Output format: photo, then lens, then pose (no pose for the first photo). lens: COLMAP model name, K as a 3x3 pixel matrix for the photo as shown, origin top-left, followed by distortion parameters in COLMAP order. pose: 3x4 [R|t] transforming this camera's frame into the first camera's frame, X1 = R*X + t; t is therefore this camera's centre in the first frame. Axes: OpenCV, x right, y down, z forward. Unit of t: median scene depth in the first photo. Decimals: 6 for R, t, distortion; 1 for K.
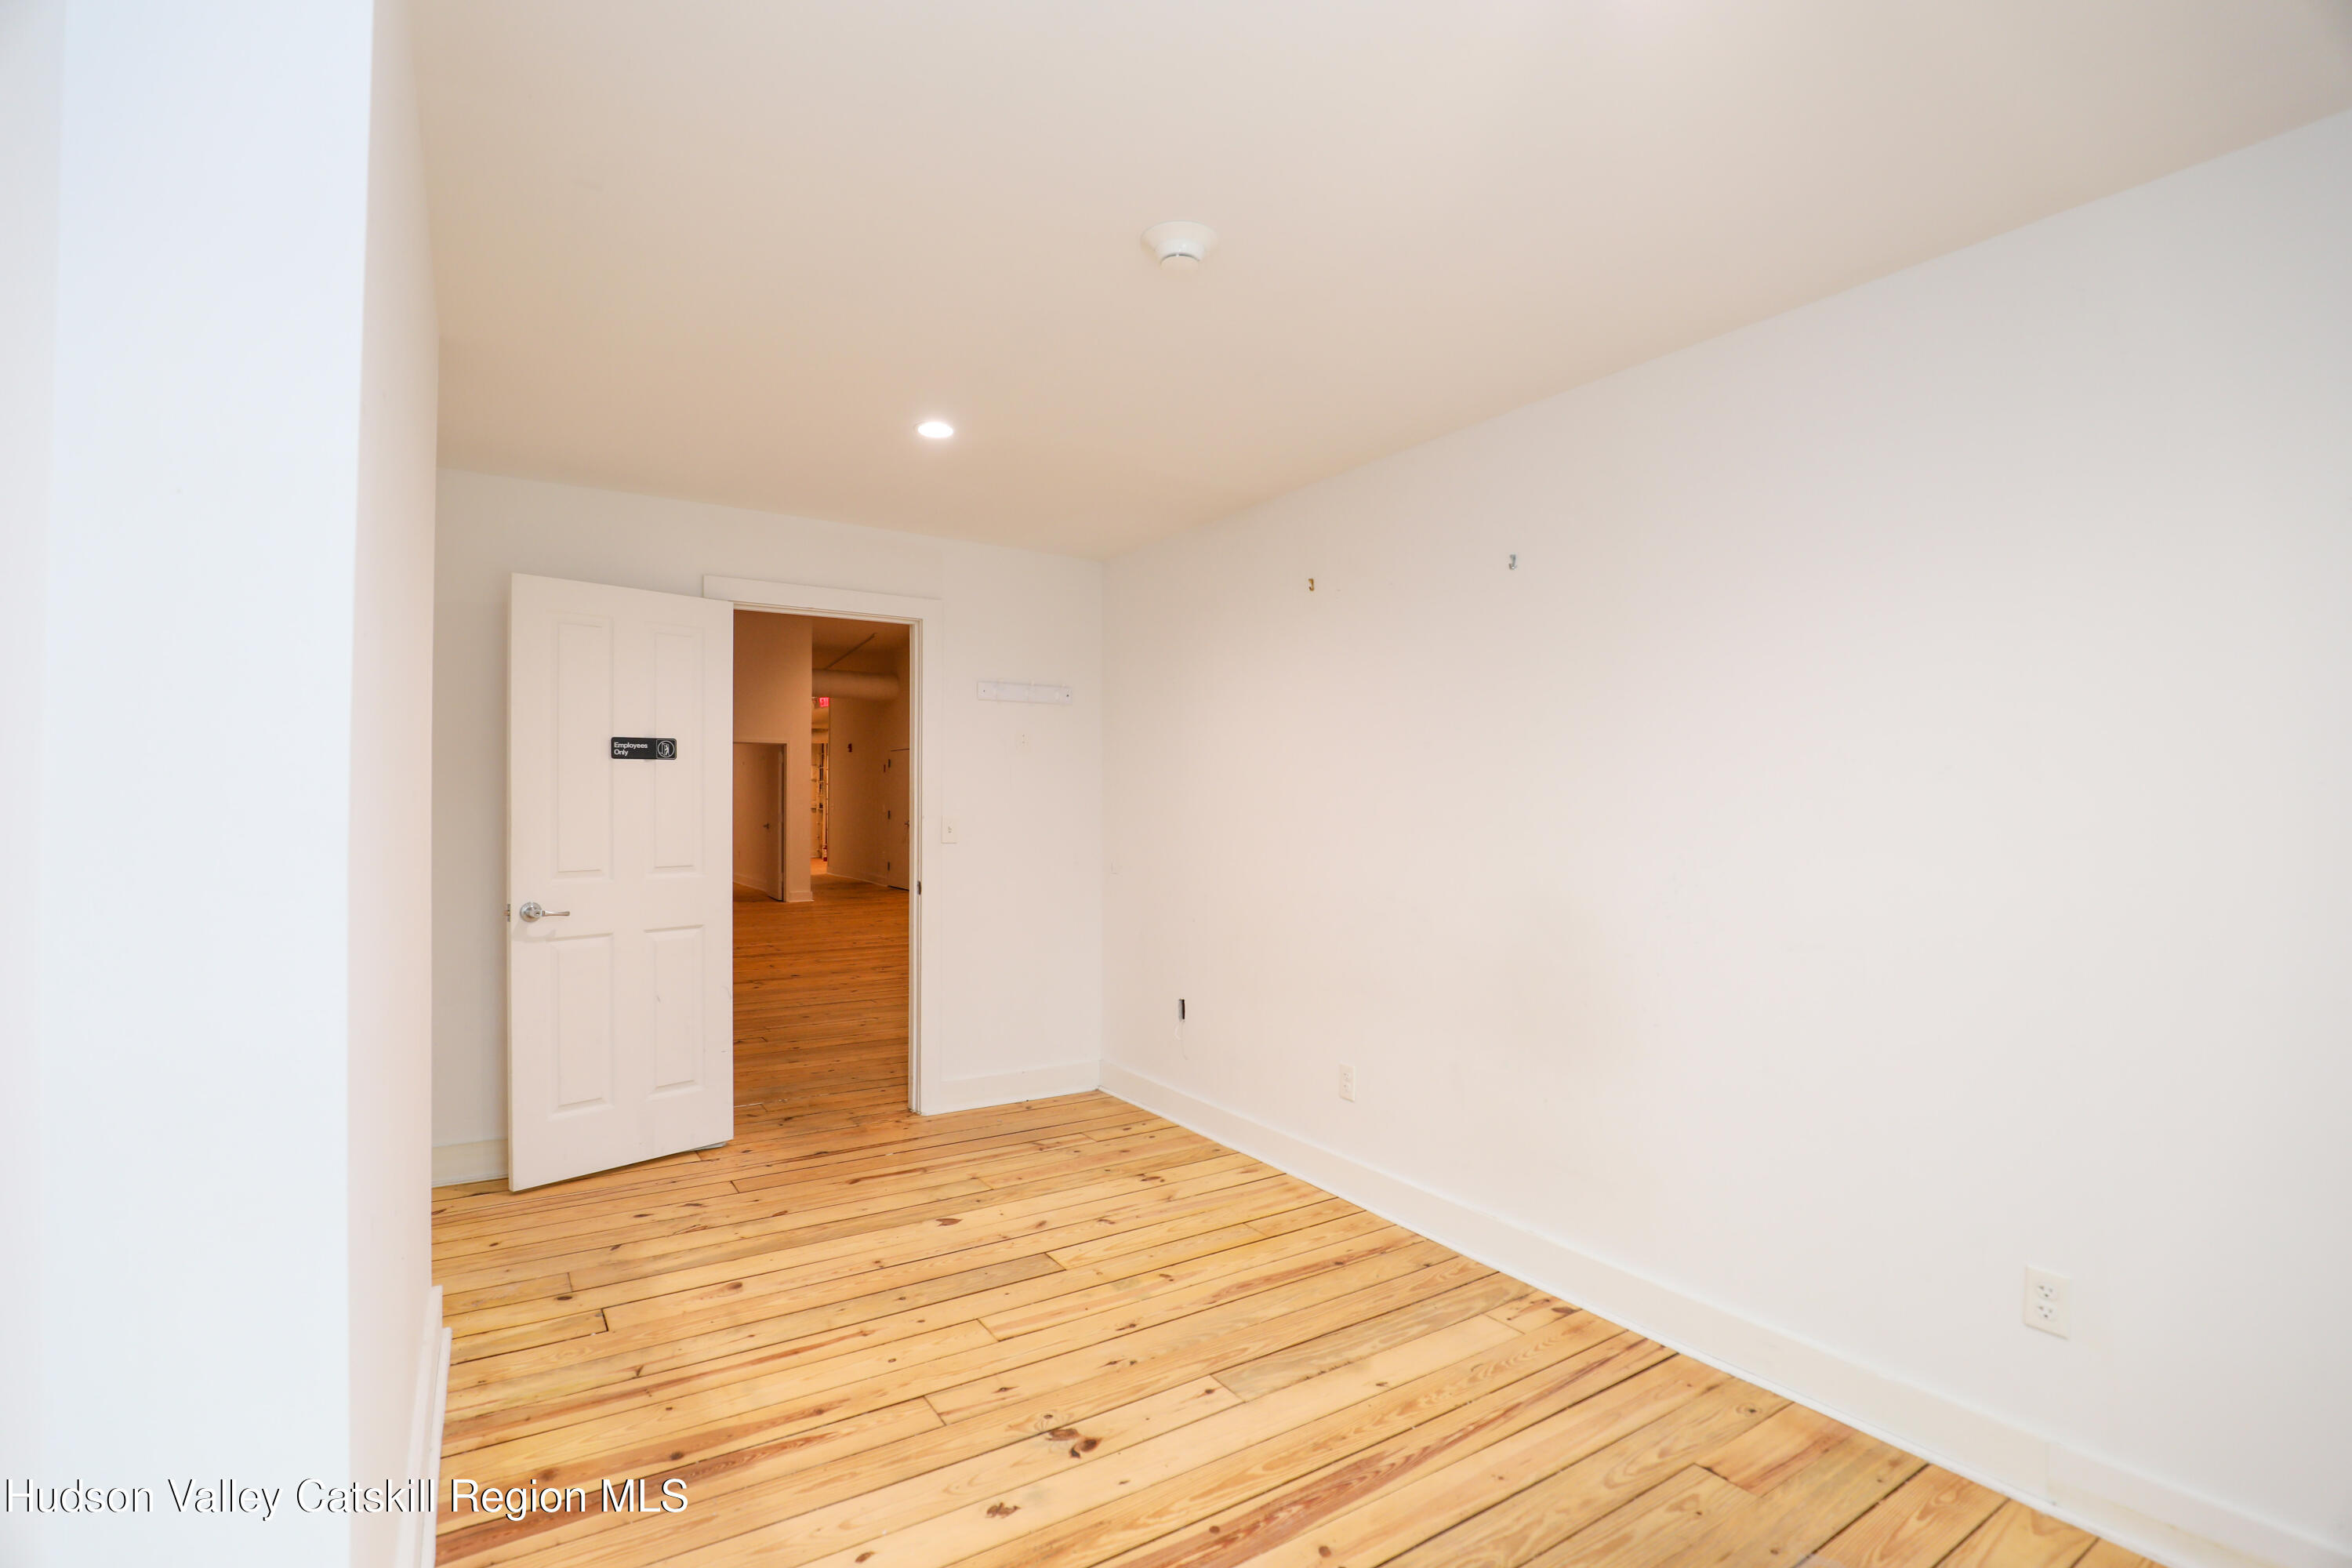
lens RADIAL K [[1076.1, 0, 1164.7], [0, 1076.1, 791.4], [0, 0, 1]] dist [-0.035951, 0.007497]
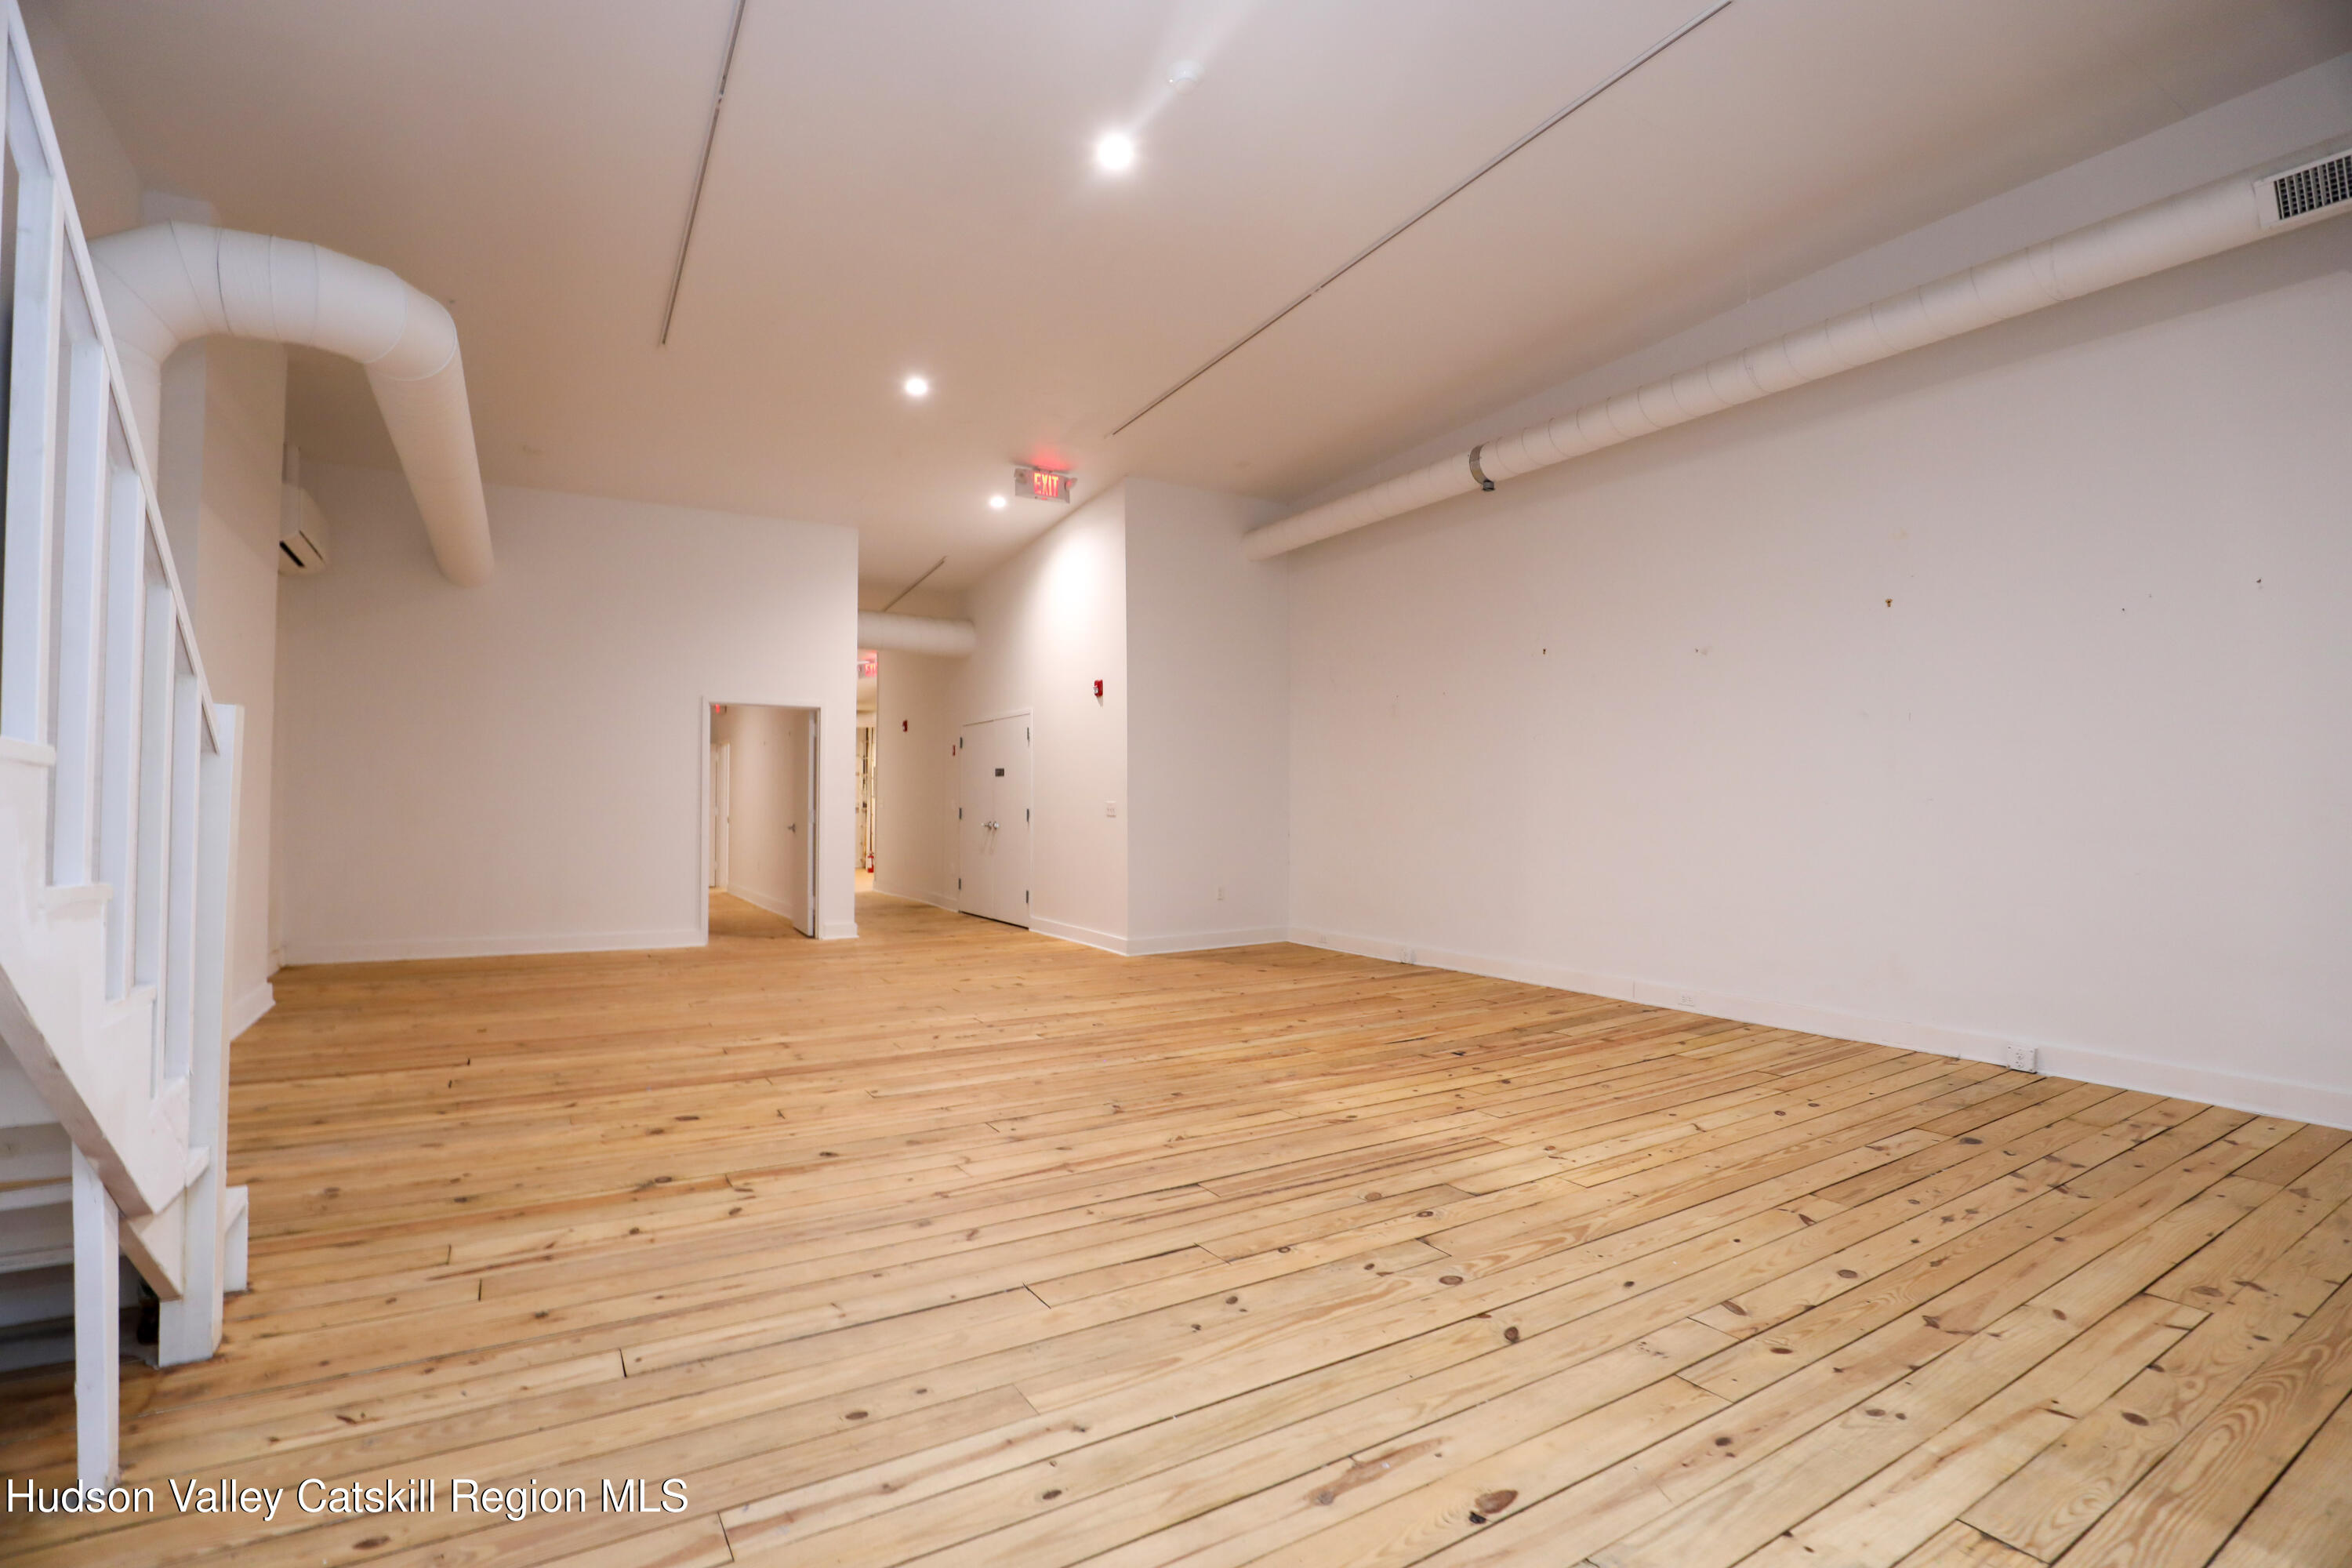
lens RADIAL K [[1076.1, 0, 1164.7], [0, 1076.1, 791.4], [0, 0, 1]] dist [-0.035951, 0.007497]
pose [[0.999371, 0.001843, -0.035409, -0.545078], [-0.002076, 0.999976, -0.006555, 0.066051], [0.035396, 0.006625, 0.999351, 1.622153]]
